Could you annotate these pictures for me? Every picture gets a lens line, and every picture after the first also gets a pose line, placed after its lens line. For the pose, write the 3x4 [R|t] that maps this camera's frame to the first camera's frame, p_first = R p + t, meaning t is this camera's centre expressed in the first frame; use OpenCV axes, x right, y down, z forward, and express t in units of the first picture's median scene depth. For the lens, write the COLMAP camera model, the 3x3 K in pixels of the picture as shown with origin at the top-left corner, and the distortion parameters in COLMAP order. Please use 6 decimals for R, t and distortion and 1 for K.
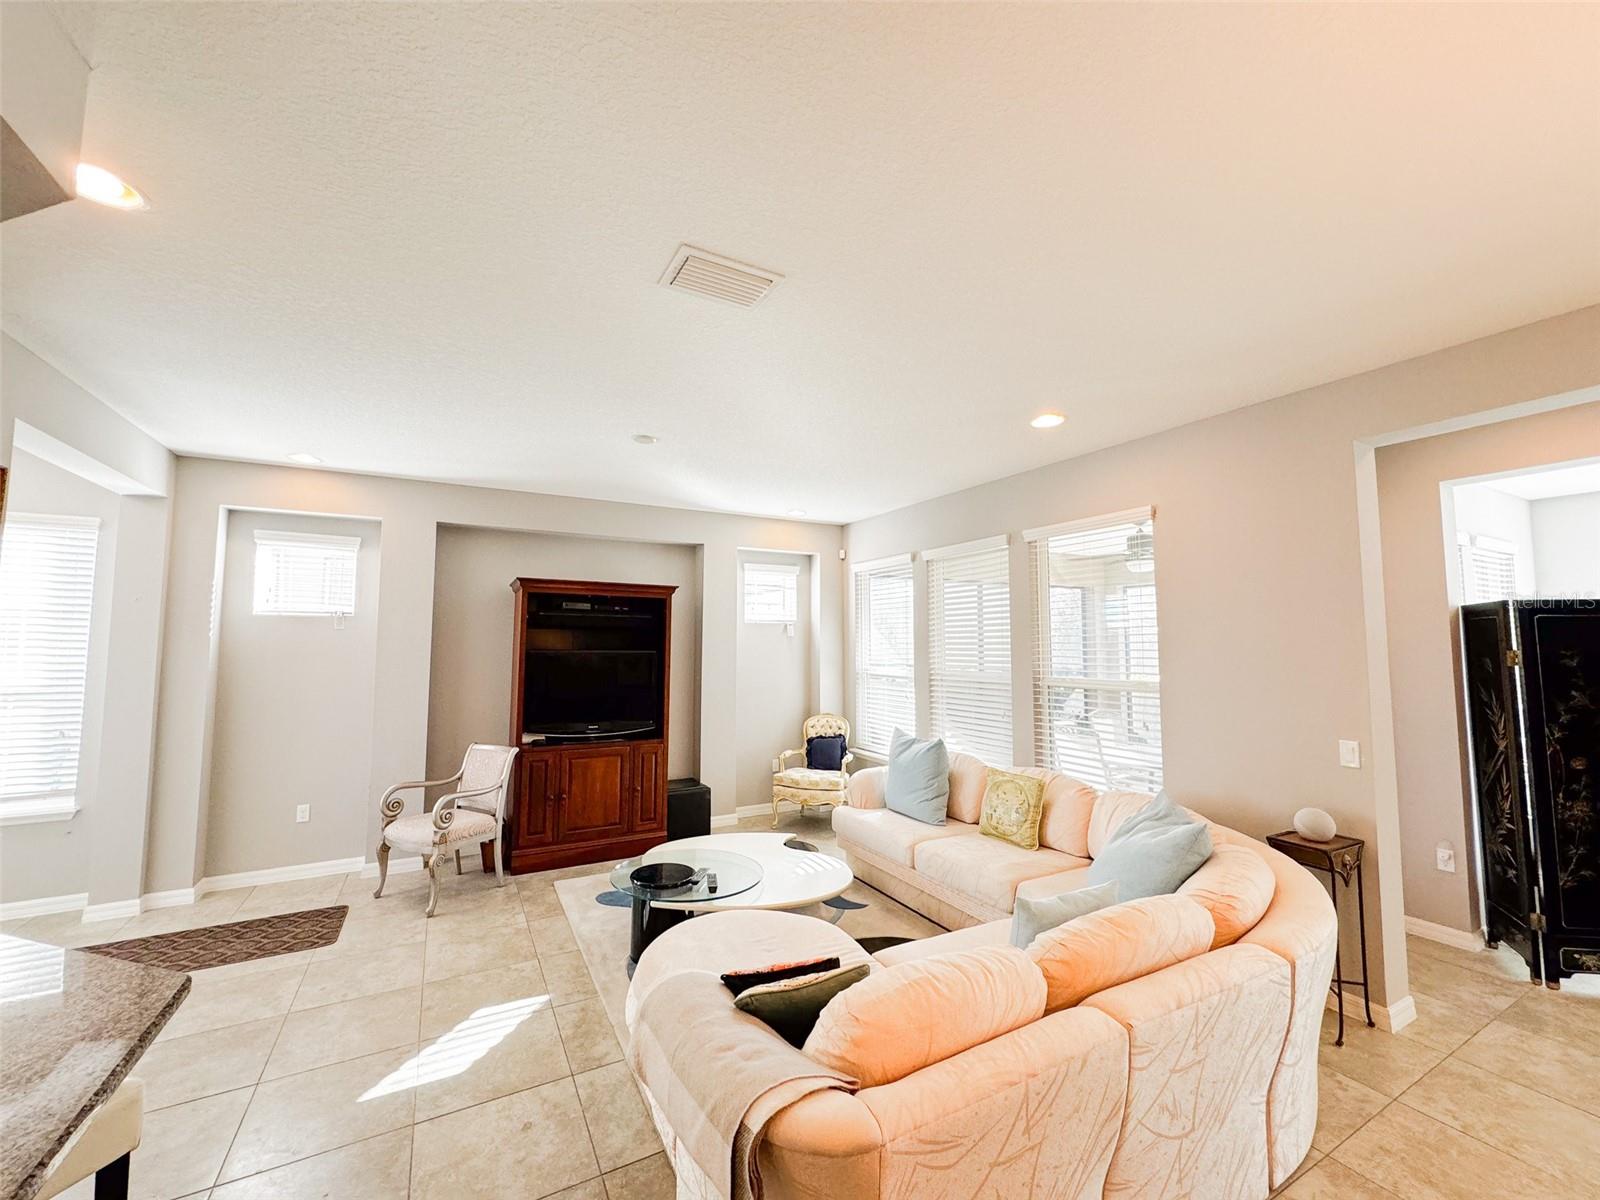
lens RADIAL K [[637.0, 0, 806.9], [0, 637.0, 597.8], [0, 0, 1]] dist [-0.004060, 0.001295]
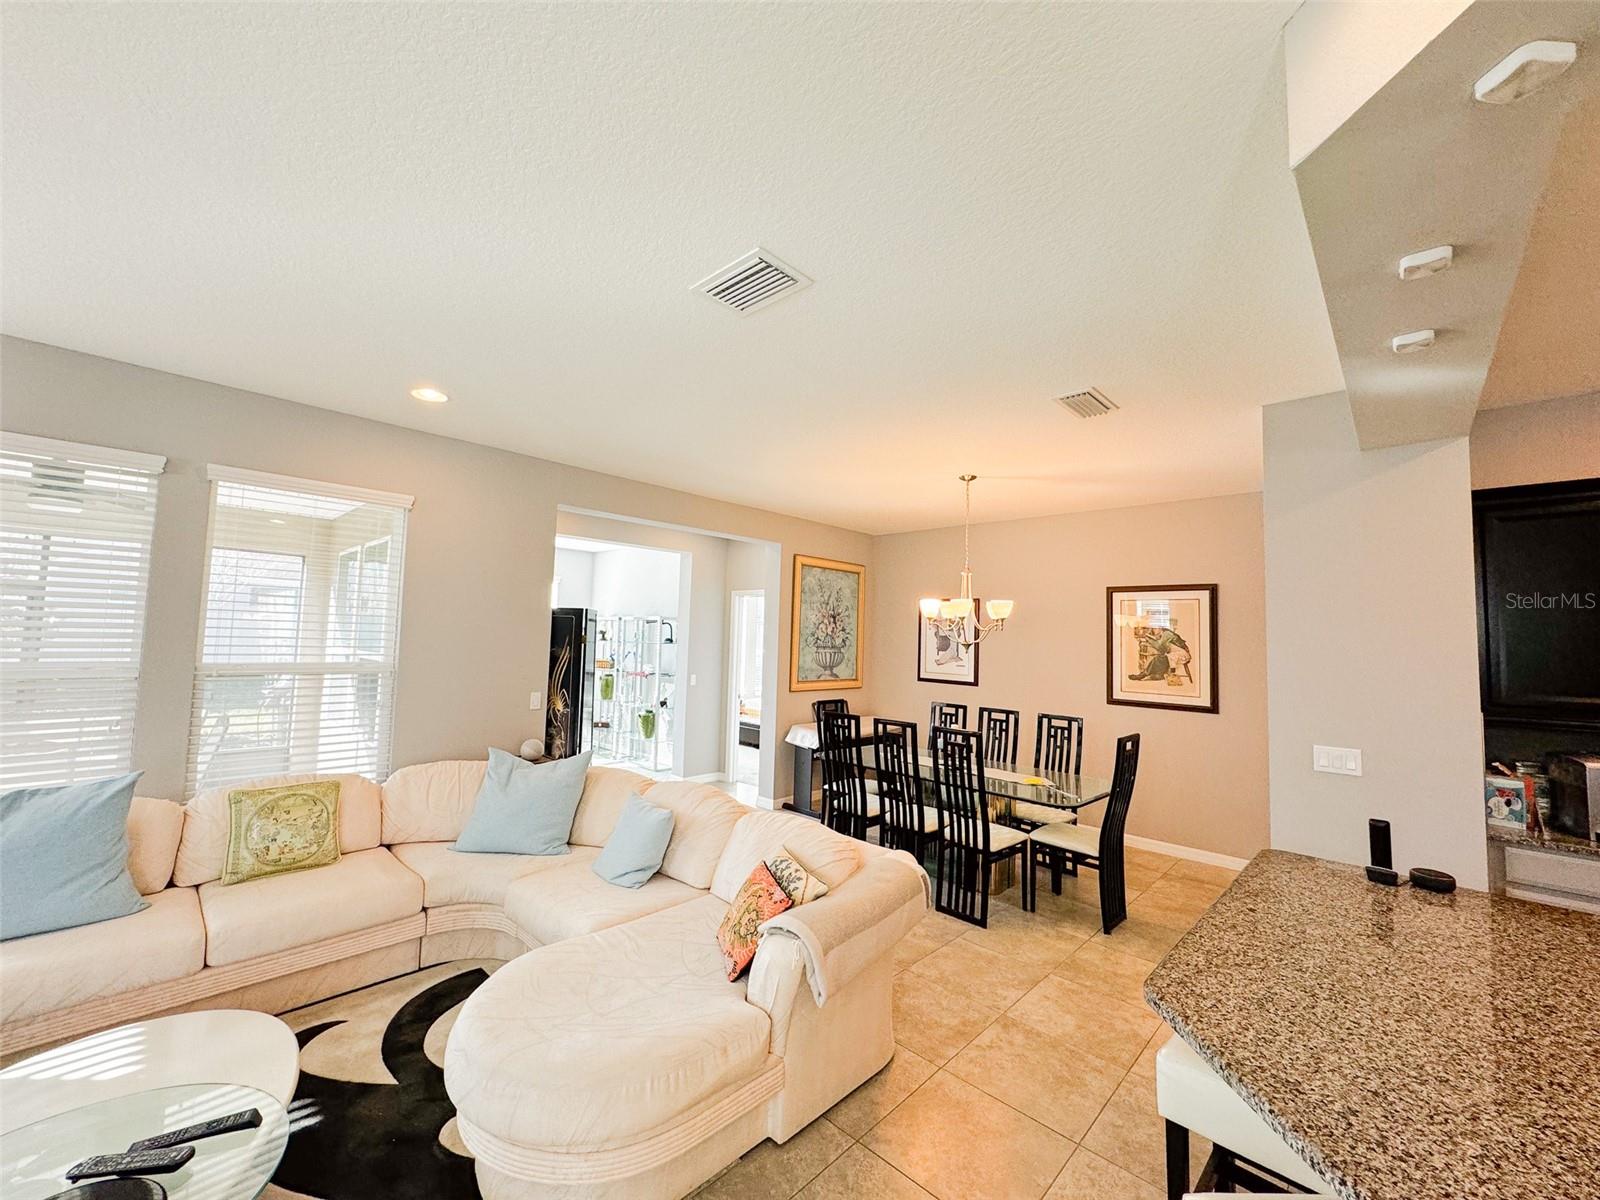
lens RADIAL K [[637.0, 0, 797.5], [0, 637.0, 599.0], [0, 0, 1]] dist [-0.004060, 0.001295]
pose [[-0.290628, 0.051777, 0.955434, -0.590586], [-0.098281, 0.991638, -0.083634, 0.046020], [-0.951775, -0.118208, -0.283109, 0.607727]]
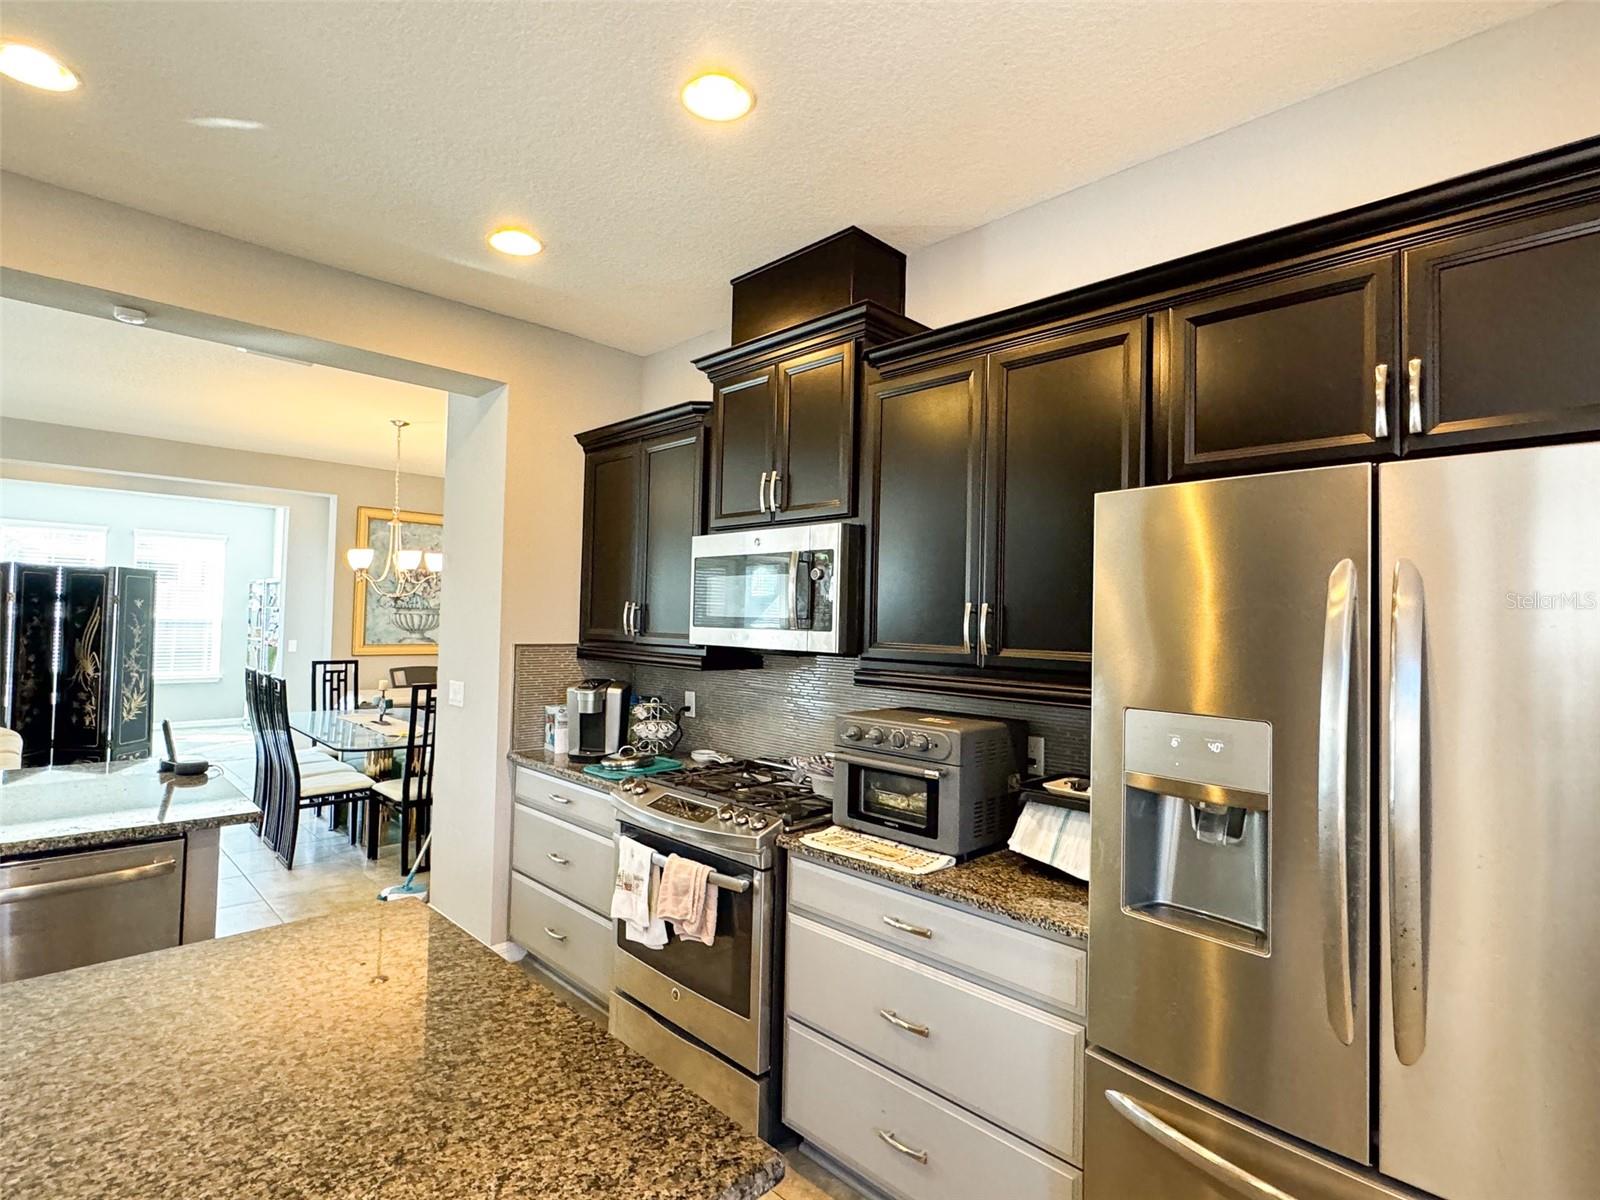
lens RADIAL K [[812.1, 0, 789.8], [0, 812.1, 588.9], [0, 0, 1]] dist [-0.003745, -0.000690]
pose [[-0.262888, 0.025949, 0.964477, -1.118596], [-0.094664, 0.994121, -0.052549, -0.005123], [-0.960171, -0.105116, -0.258886, -0.303212]]
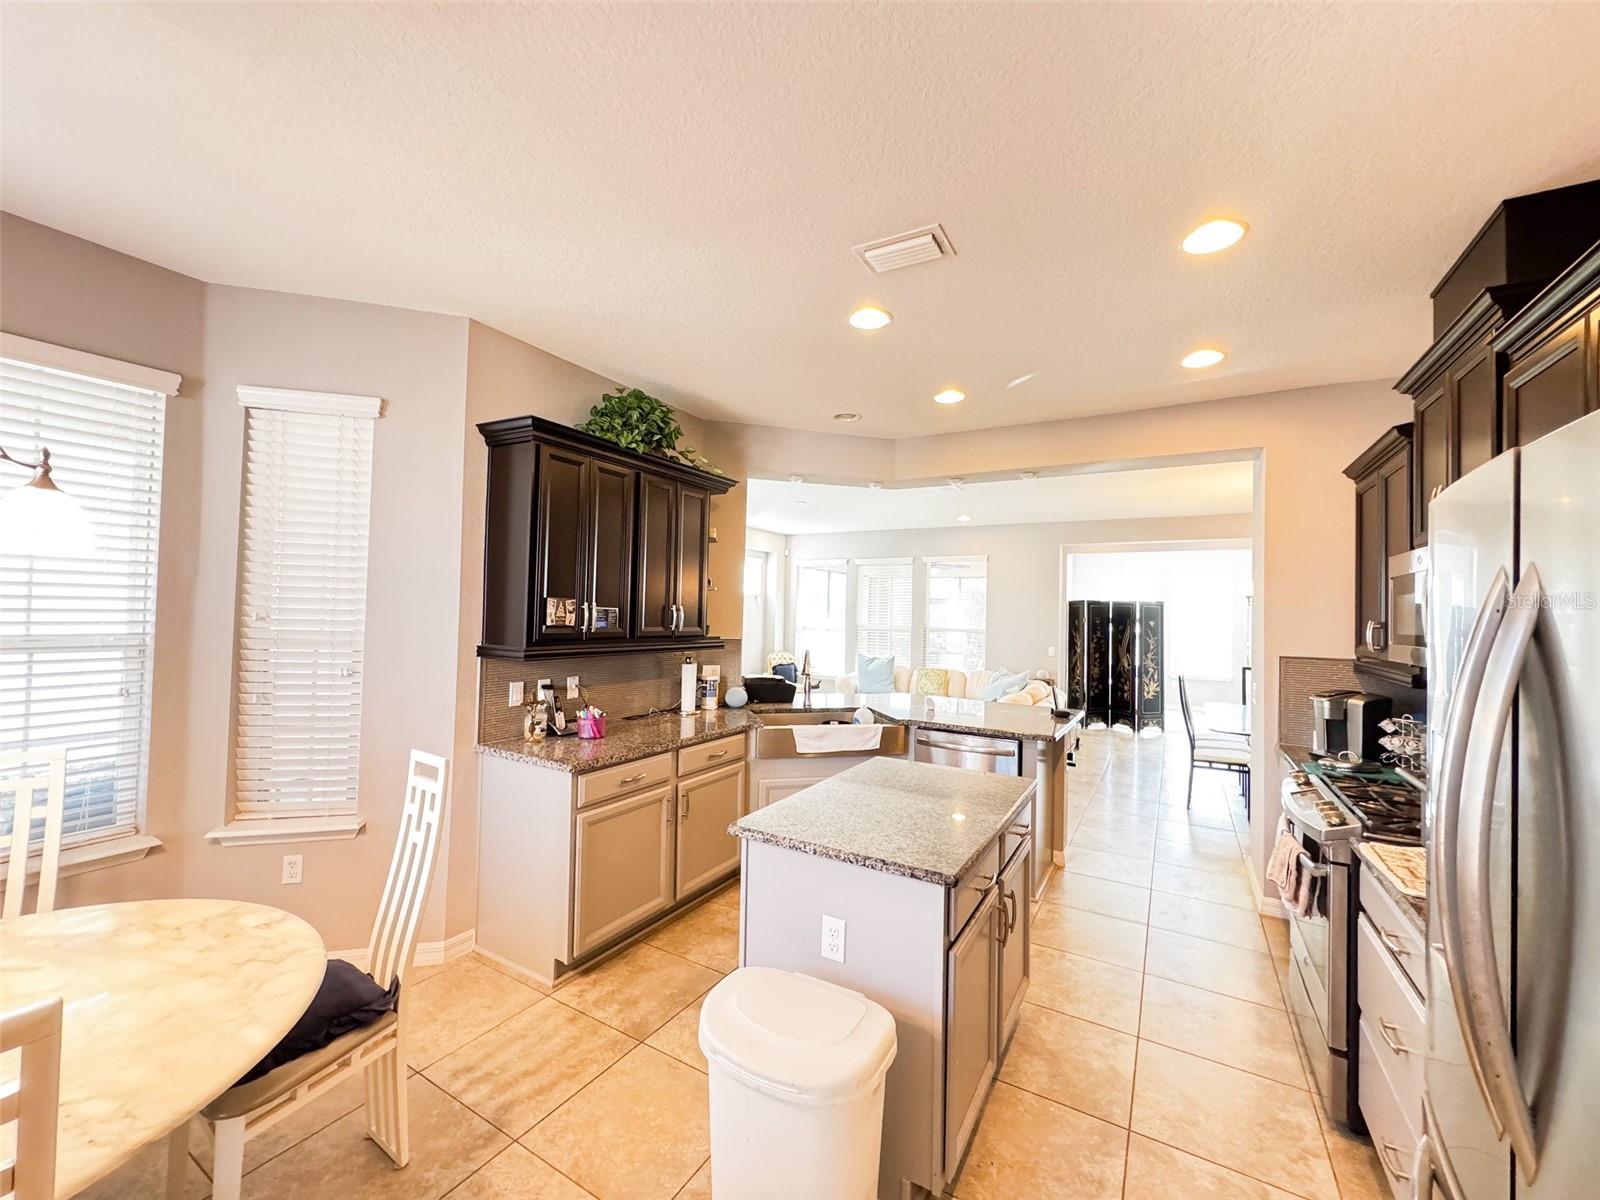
lens RADIAL K [[637.0, 0, 796.2], [0, 637.0, 599.2], [0, 0, 1]] dist [-0.004060, 0.001295]
pose [[0.864082, 0.029908, 0.502462, -1.174135], [-0.059877, 0.997253, 0.043611, -0.037966], [-0.499777, -0.067769, 0.863499, -0.665843]]
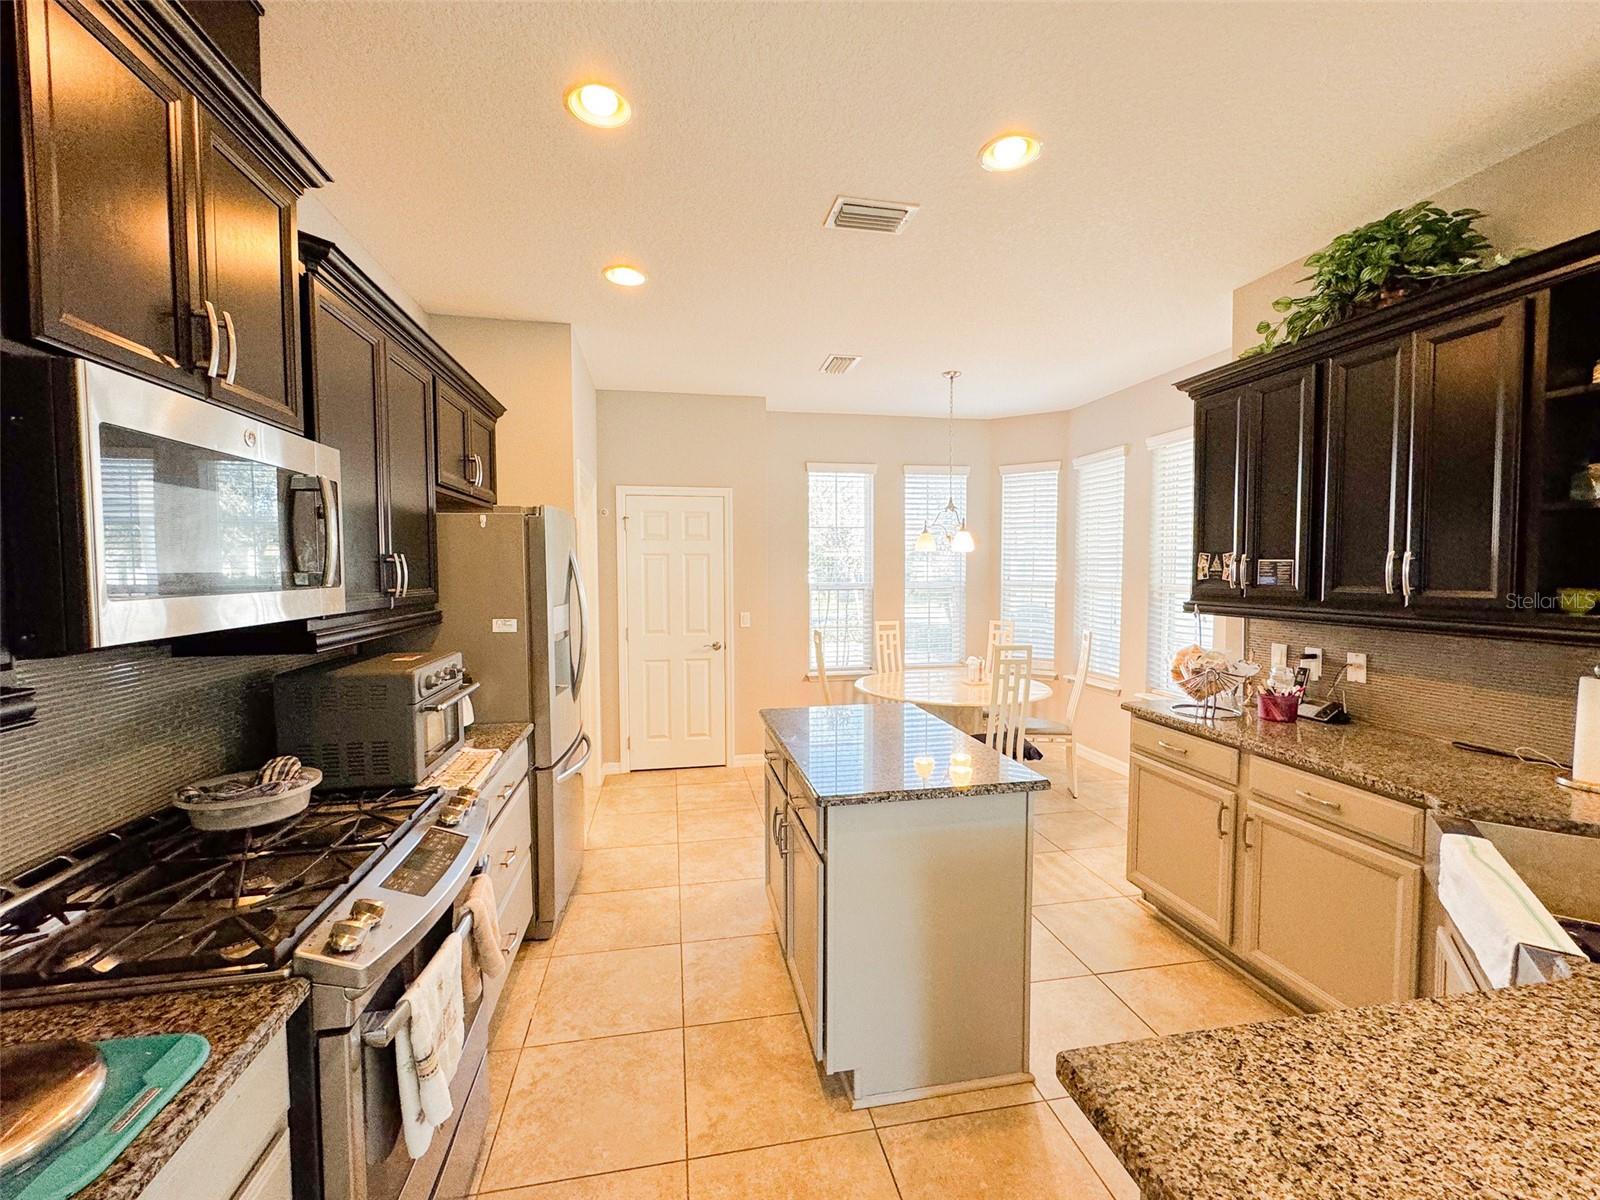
lens RADIAL K [[669.9, 0, 795.6], [0, 669.9, 598.4], [0, 0, 1]] dist [-0.003153, 0.001181]
pose [[-0.324501, 0.042442, -0.944933, -0.196640], [0.072771, 0.997152, 0.019797, 0.011913], [0.943082, -0.062339, -0.326665, -0.097918]]
